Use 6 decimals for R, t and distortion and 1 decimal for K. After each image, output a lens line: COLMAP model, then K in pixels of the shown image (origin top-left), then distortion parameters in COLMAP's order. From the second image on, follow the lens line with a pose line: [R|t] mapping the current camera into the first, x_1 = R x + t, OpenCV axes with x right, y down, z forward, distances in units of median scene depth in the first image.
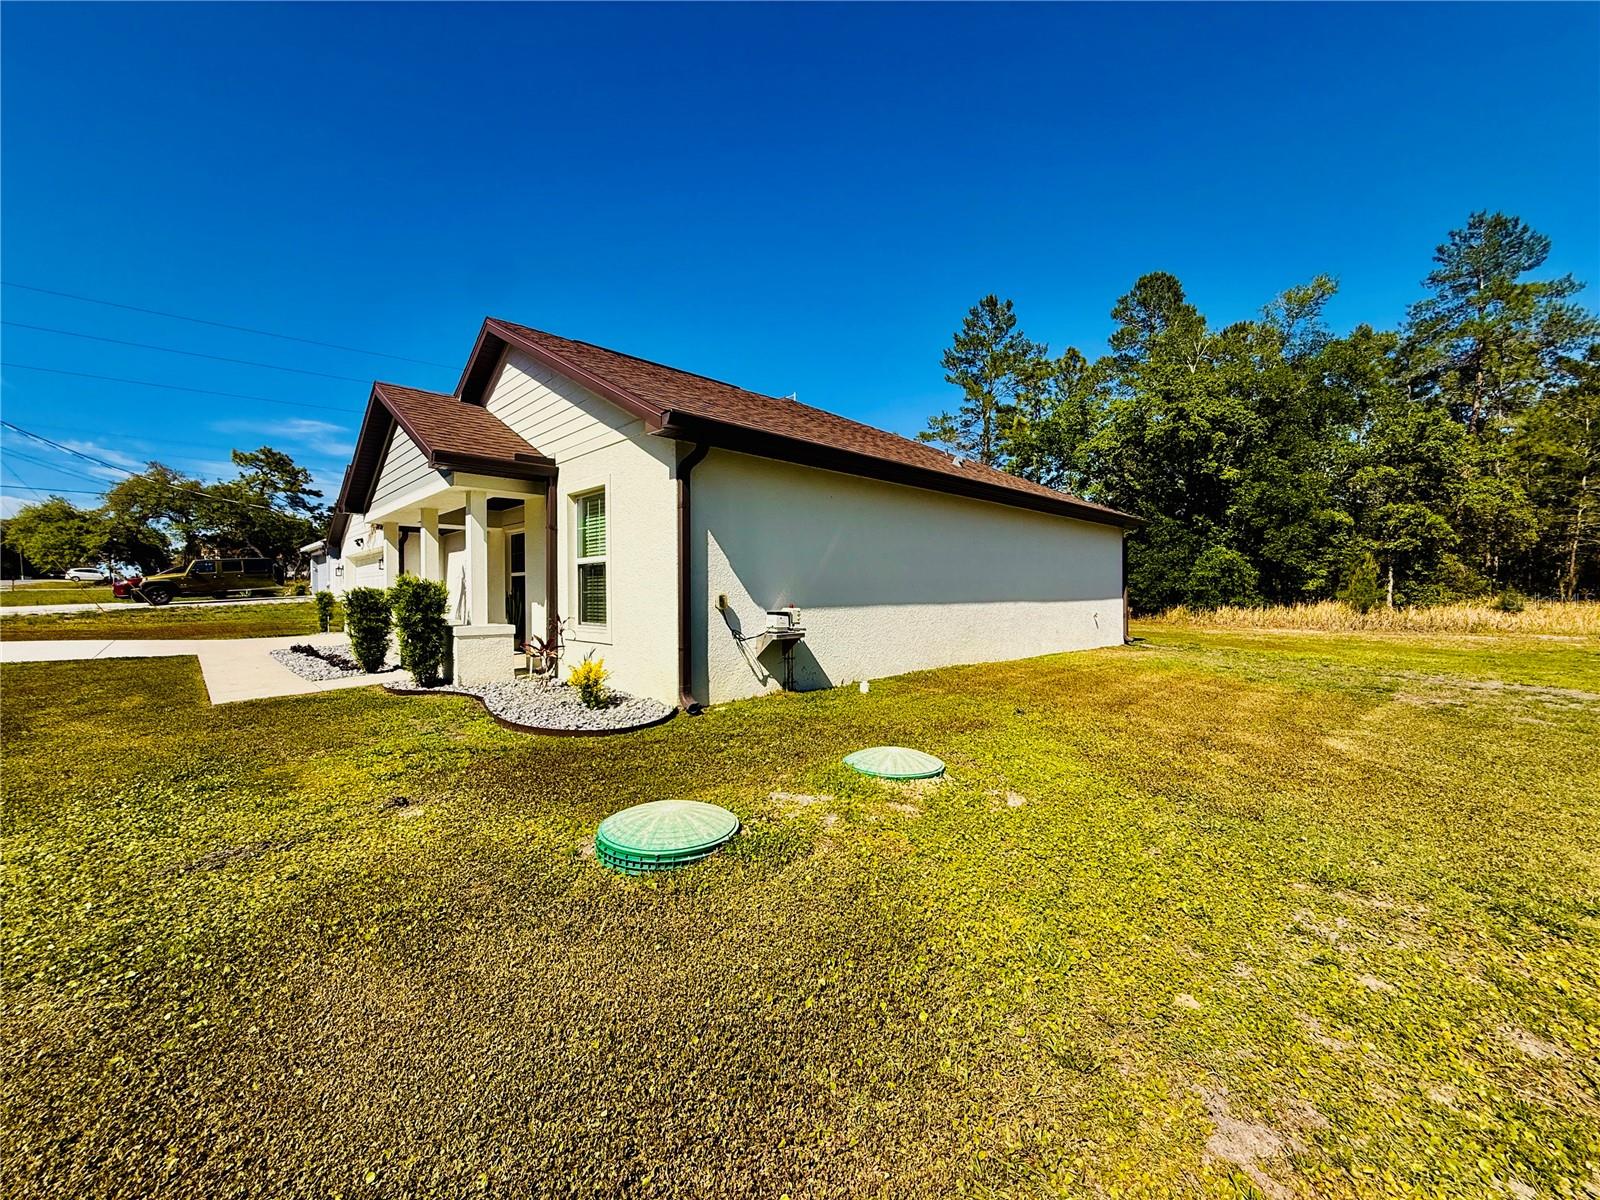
lens RADIAL K [[637.6, 0, 795.2], [0, 637.6, 595.7], [0, 0, 1]] dist [0.001413, 0.000162]
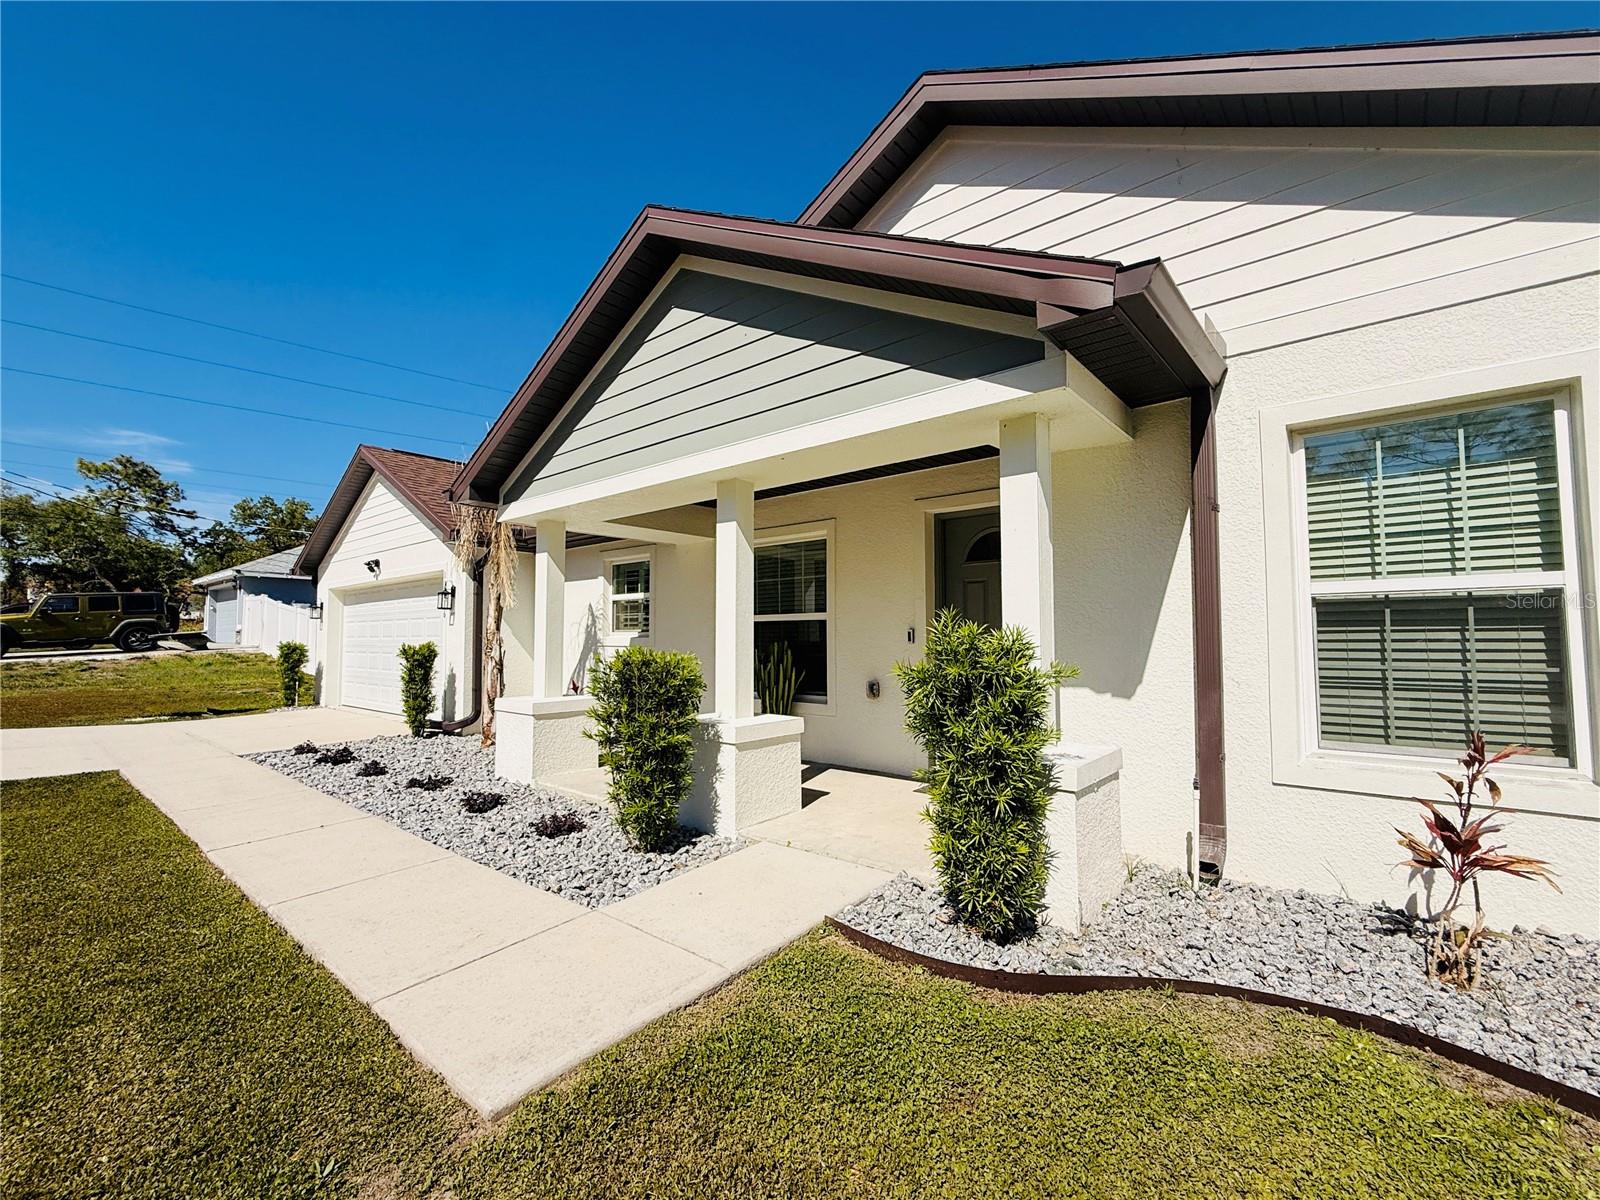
lens RADIAL K [[687.7, 0, 800.0], [0, 687.7, 600.0], [0, 0, 1]] dist [0.000950, 0.000225]
pose [[0.994515, 0.006113, 0.104415, -0.178286], [-0.000105, 0.998349, -0.057448, -0.005871], [-0.104594, 0.057122, 0.992873, 0.150724]]
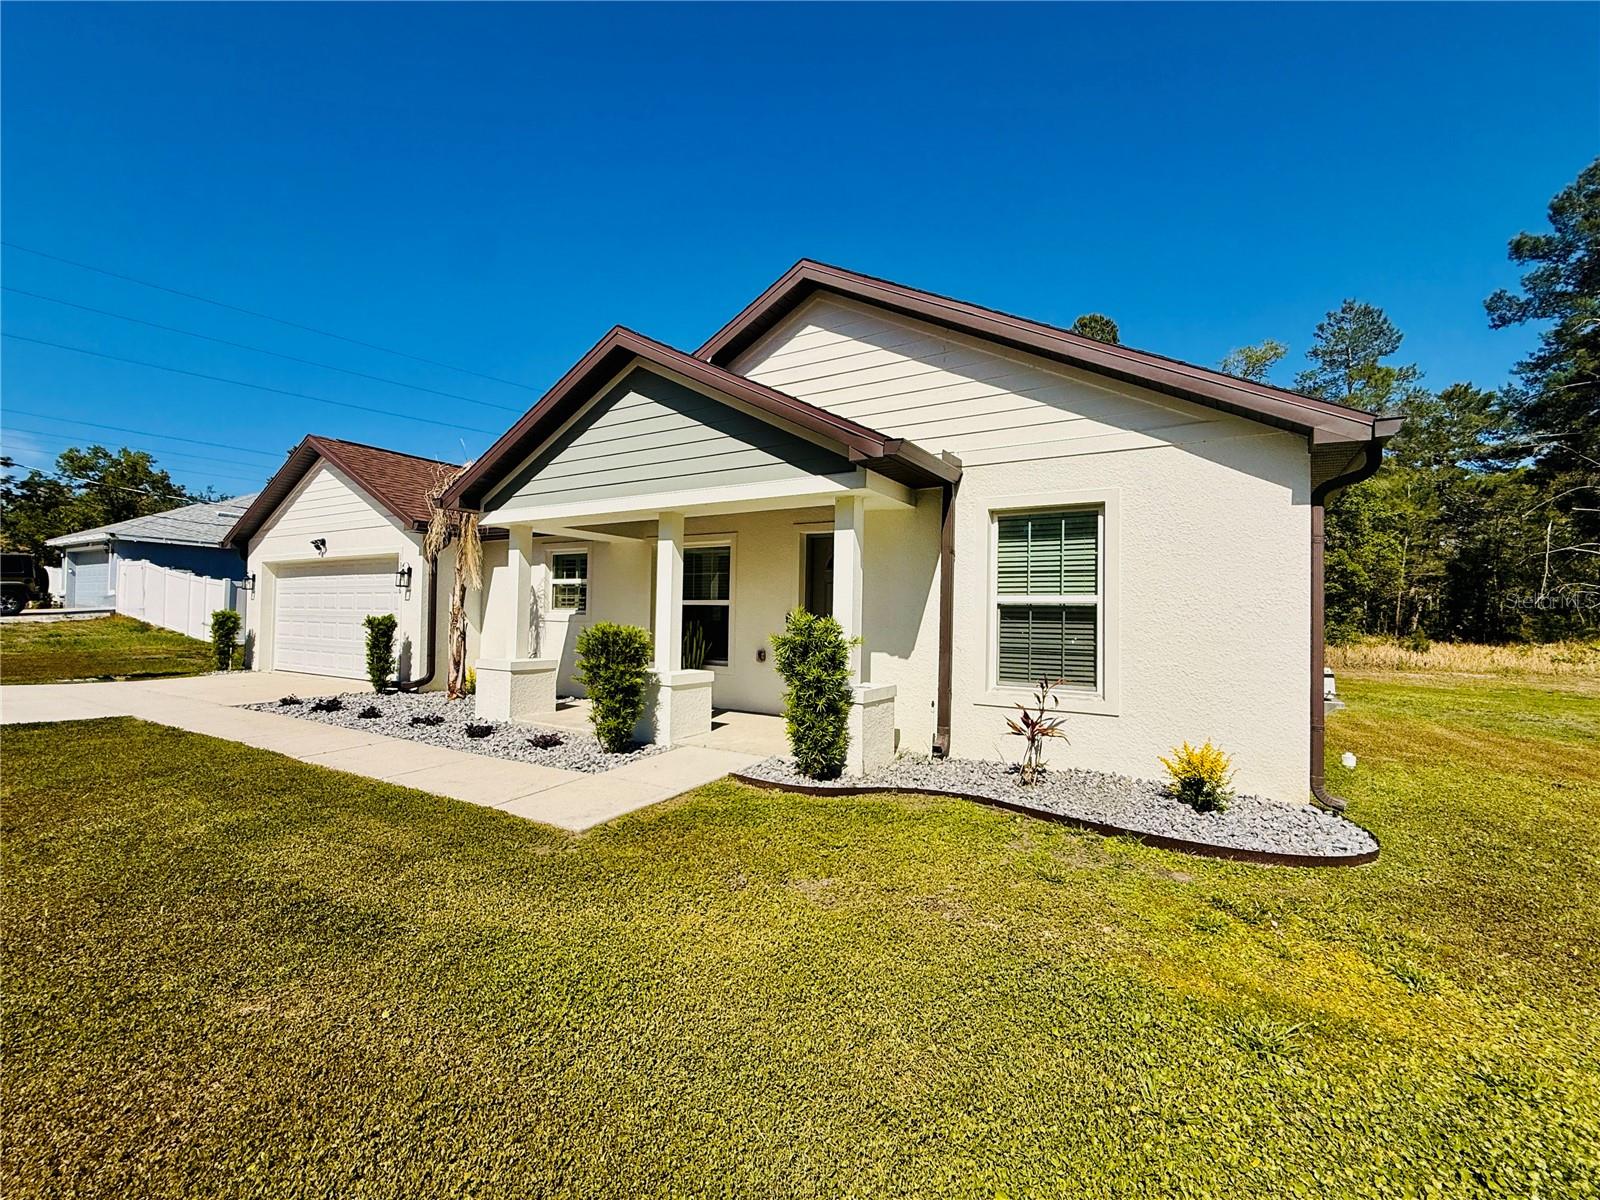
lens RADIAL K [[687.7, 0, 800.0], [0, 687.7, 600.0], [0, 0, 1]] dist [0.000950, 0.000225]
pose [[0.966512, 0.027558, 0.255137, -0.193415], [-0.021194, 0.999393, -0.027659, -0.006816], [-0.255744, 0.021326, 0.966509, 0.070267]]
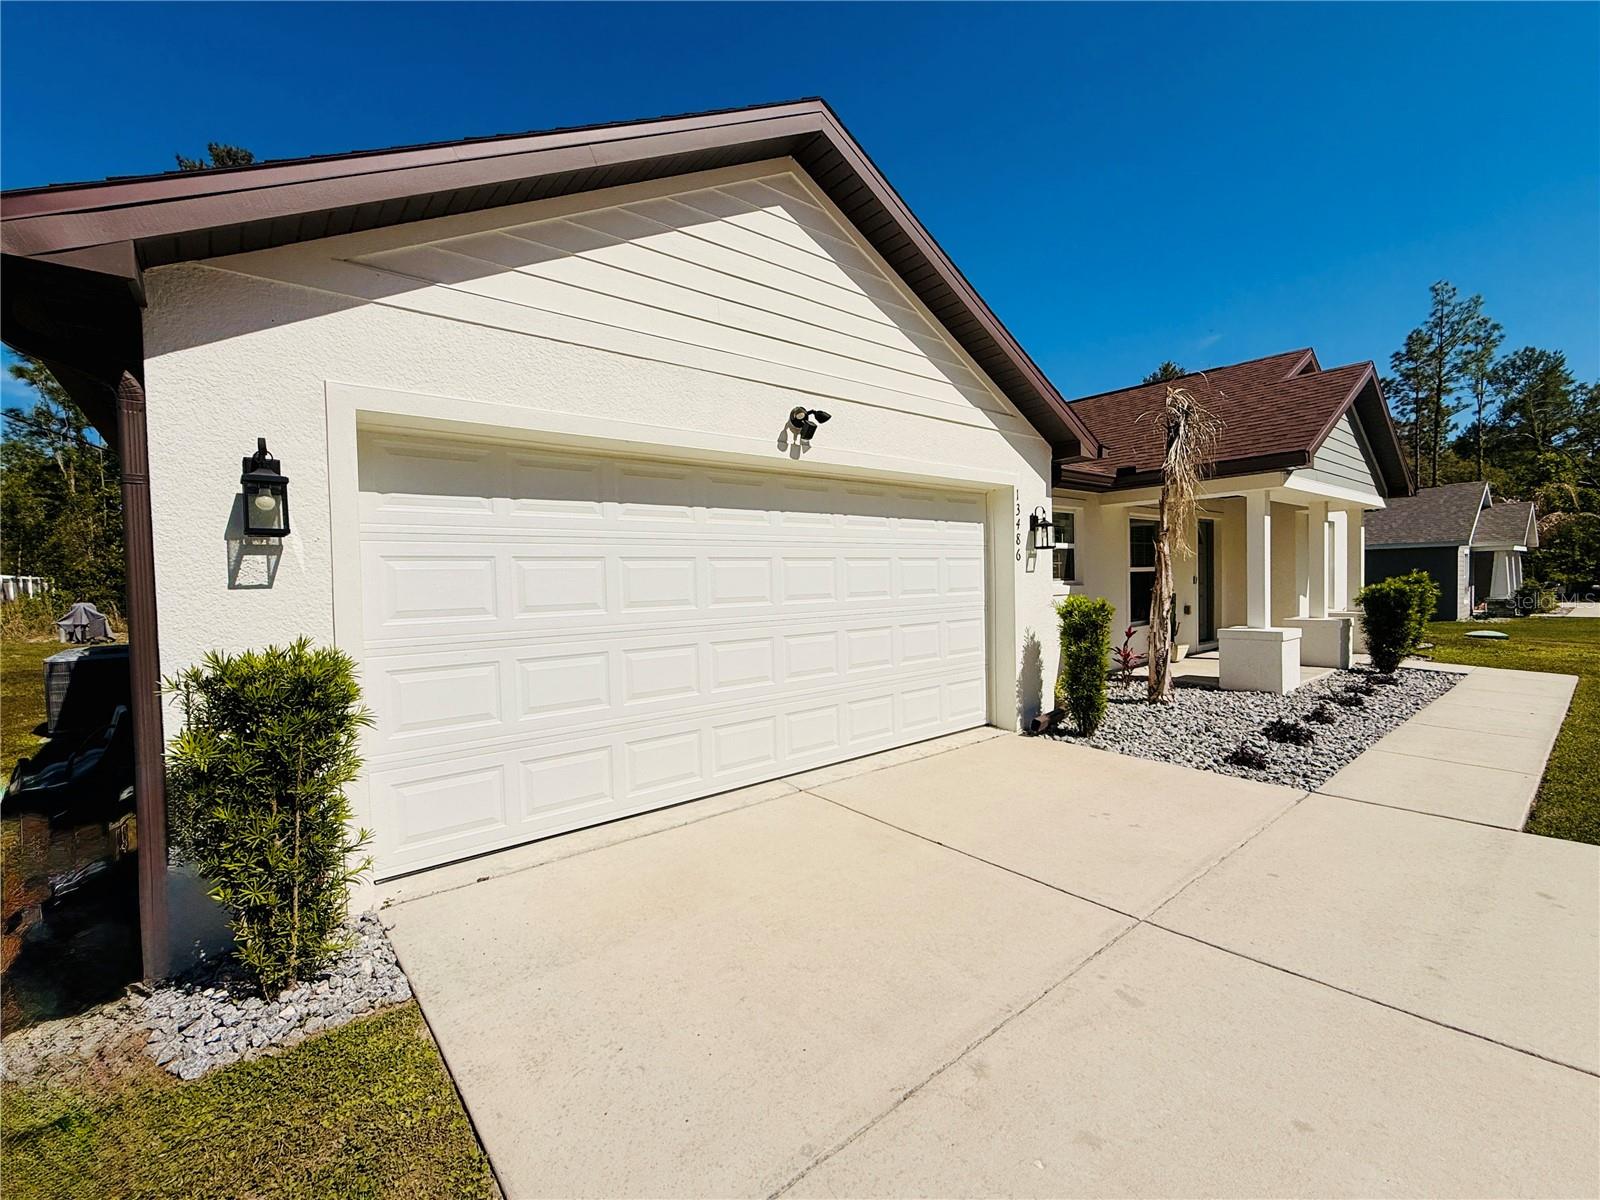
lens RADIAL K [[687.7, 0, 800.0], [0, 687.7, 600.0], [0, 0, 1]] dist [0.000950, 0.000225]
pose [[0.072442, -0.027199, 0.997002, -0.510905], [0.023453, 0.999398, 0.025560, -0.010739], [-0.997097, 0.021531, 0.073037, 0.524532]]
